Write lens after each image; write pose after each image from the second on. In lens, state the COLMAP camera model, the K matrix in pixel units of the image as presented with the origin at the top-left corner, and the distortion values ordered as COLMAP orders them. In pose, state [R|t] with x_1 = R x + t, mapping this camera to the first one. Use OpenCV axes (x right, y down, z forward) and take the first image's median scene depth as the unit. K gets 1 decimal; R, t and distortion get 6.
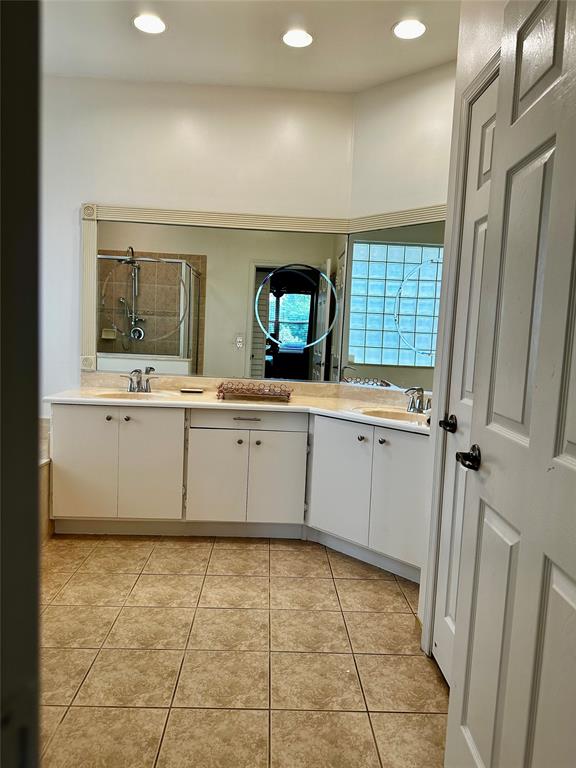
lens RADIAL K [[539.6, 0, 288.0], [0, 539.6, 384.0], [0, 0, 1]] dist [0.110071, -0.142326]
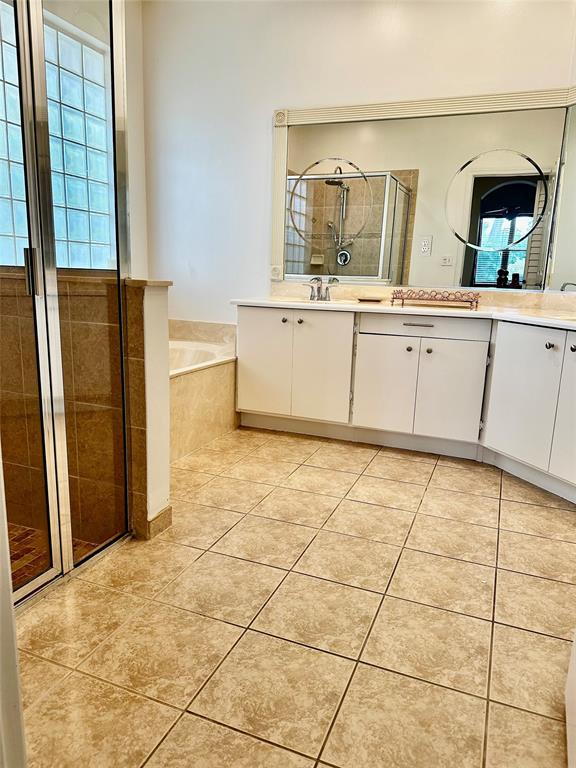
lens RADIAL K [[539.6, 0, 288.0], [0, 539.6, 384.0], [0, 0, 1]] dist [0.110071, -0.142326]
pose [[0.916238, 0.068559, -0.394725, 0.093500], [-0.026456, 0.993453, 0.111140, 0.067681], [0.399761, -0.091388, 0.912052, 0.048434]]
